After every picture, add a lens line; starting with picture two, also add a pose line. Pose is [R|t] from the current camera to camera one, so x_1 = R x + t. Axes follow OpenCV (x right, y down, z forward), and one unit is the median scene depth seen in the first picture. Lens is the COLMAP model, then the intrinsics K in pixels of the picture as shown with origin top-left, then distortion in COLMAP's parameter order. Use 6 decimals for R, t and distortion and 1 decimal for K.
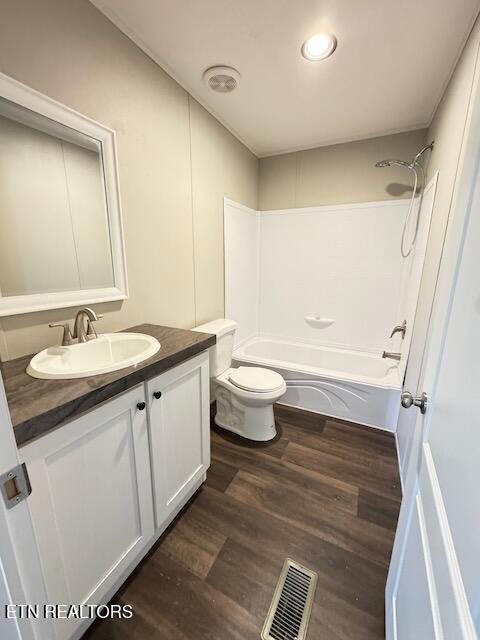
lens RADIAL K [[254.1, 0, 238.1], [0, 254.1, 319.0], [0, 0, 1]] dist [-0.005098, 0.000593]
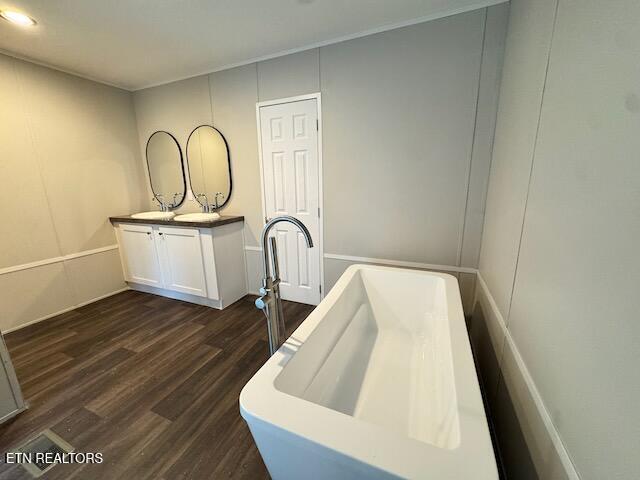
lens RADIAL K [[254.1, 0, 318.8], [0, 254.1, 238.8], [0, 0, 1]] dist [-0.005098, 0.000593]
pose [[0.080464, 0.212754, -0.973787, 1.713489], [-0.204162, 0.959760, 0.192819, -0.350665], [0.975625, 0.183295, 0.120662, 1.655799]]
